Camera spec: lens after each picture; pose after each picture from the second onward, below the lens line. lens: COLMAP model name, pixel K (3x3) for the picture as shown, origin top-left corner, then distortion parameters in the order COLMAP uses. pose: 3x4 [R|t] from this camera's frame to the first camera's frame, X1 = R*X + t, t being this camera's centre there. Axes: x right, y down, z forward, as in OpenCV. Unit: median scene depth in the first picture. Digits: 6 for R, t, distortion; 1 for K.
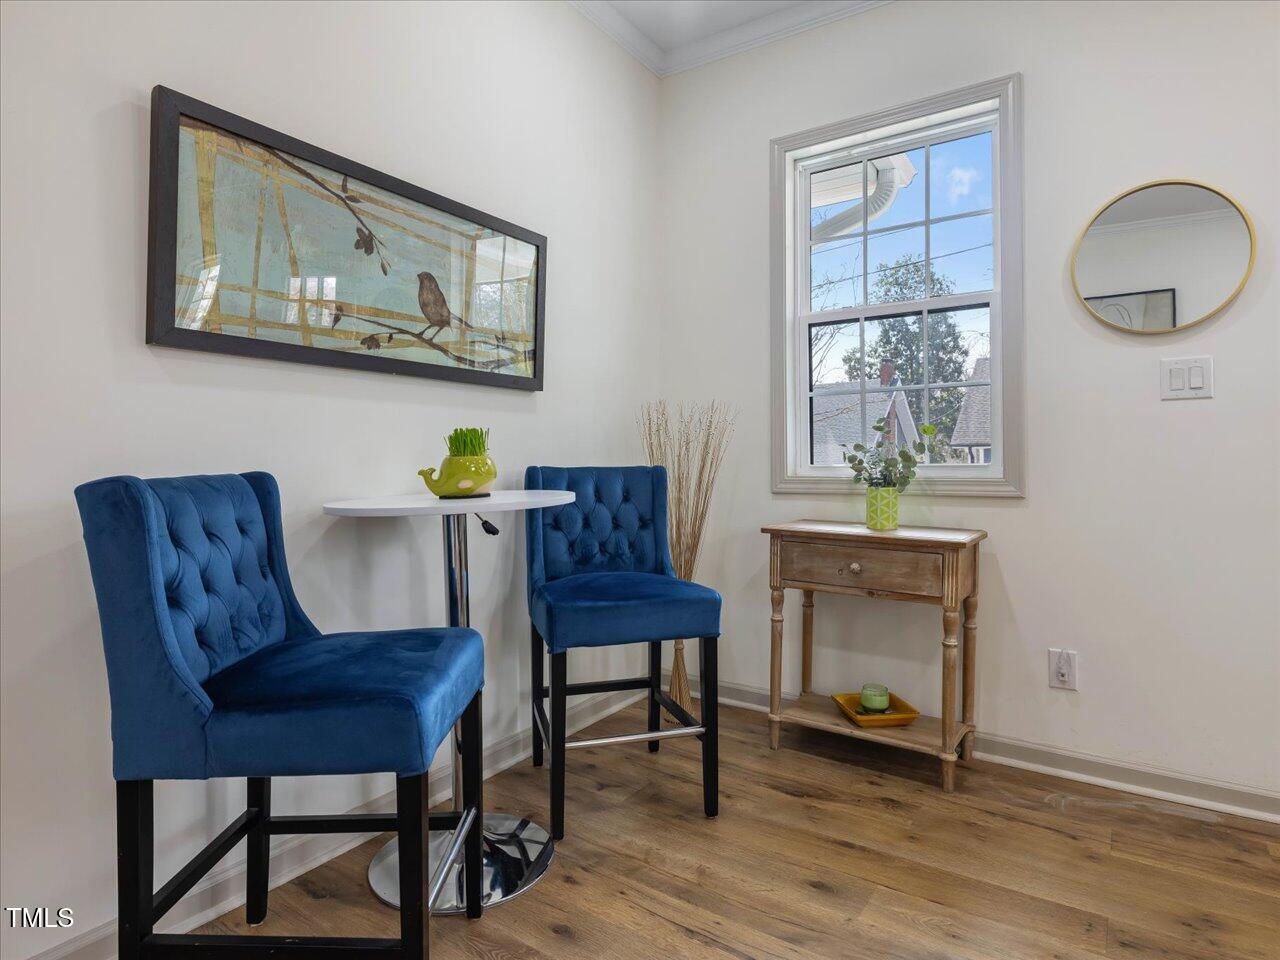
lens RADIAL K [[617.9, 0, 644.7], [0, 617.9, 475.1], [0, 0, 1]] dist [-0.000481, -0.000016]
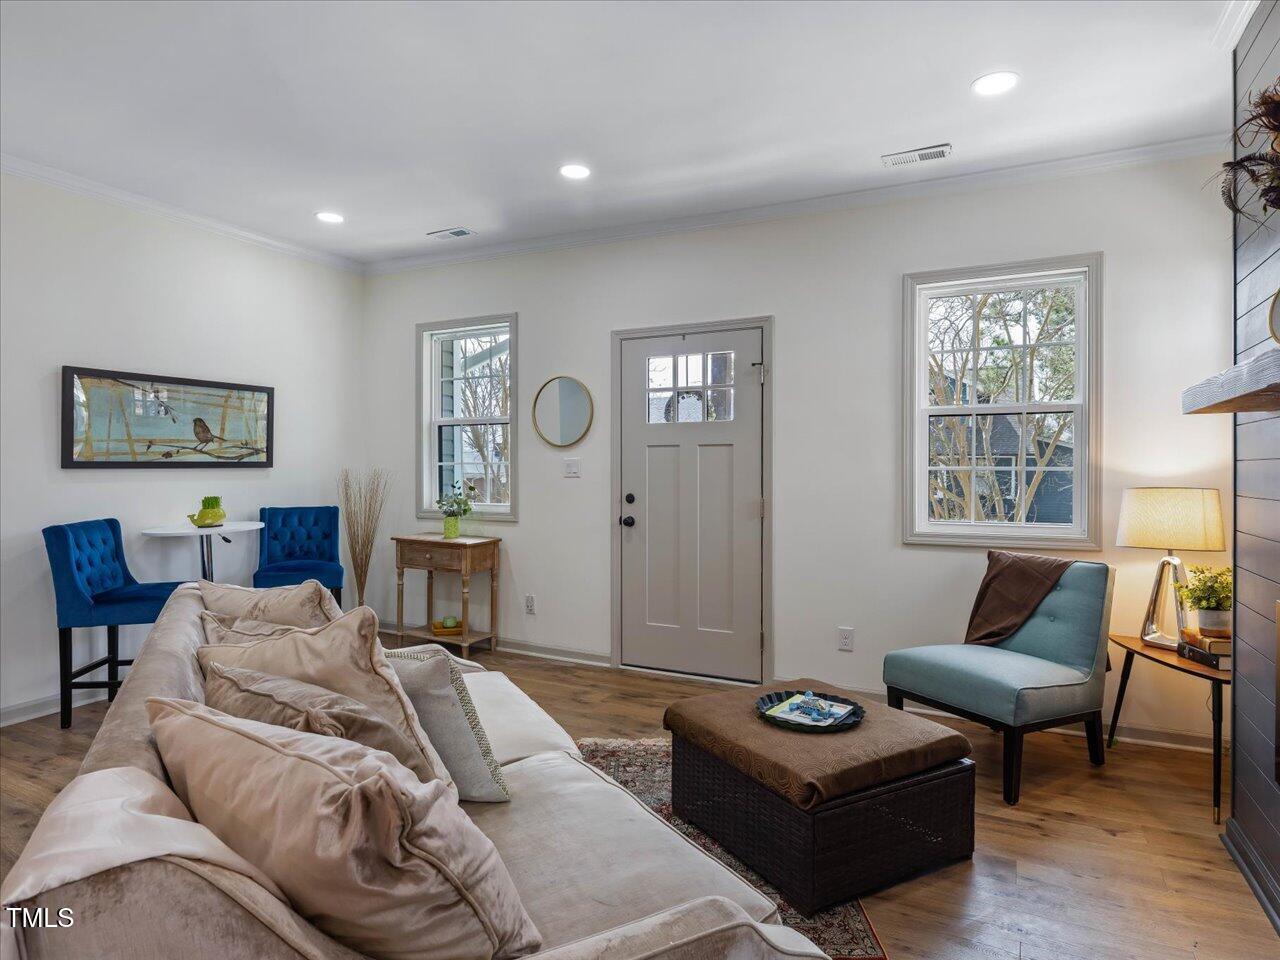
lens RADIAL K [[658.0, 0, 641.4], [0, 658.0, 484.0], [0, 0, 1]] dist [0.002452, 0.000392]
pose [[0.994110, -0.000915, 0.108371, 0.920906], [-0.000782, 0.999878, 0.015617, -0.144256], [-0.108372, -0.015609, 0.993988, -1.420364]]
